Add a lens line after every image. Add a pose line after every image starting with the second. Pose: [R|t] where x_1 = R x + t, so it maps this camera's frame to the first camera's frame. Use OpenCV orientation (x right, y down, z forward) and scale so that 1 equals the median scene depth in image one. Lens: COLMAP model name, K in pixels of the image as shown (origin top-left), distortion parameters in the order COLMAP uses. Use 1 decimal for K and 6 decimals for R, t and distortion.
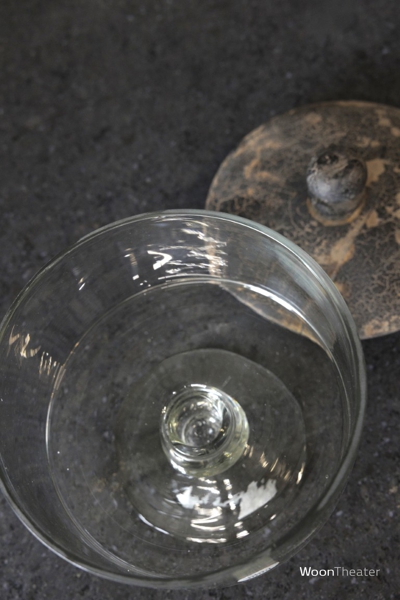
lens RADIAL K [[681.6, 0, 201.1], [0, 681.6, 302.4], [0, 0, 1]] dist [-0.002128, 0.000000]
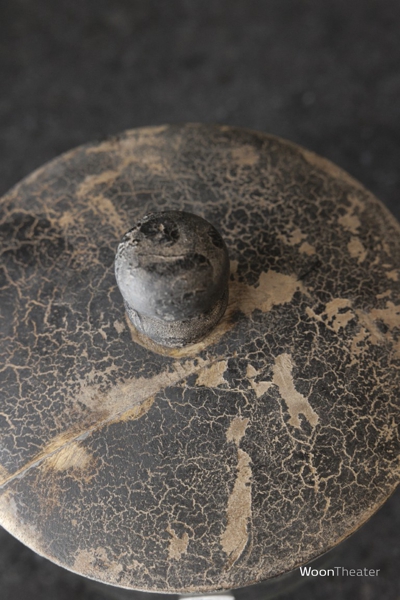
lens RADIAL K [[945.0, 0, 200.1], [0, 945.0, 297.7], [0, 0, 1]] dist [0.026451, 0.000000]
pose [[0.877104, 0.471100, -0.093560, 0.278166], [-0.473112, 0.881002, 0.000775, -0.165976], [0.082791, 0.043584, 0.995613, 0.269993]]
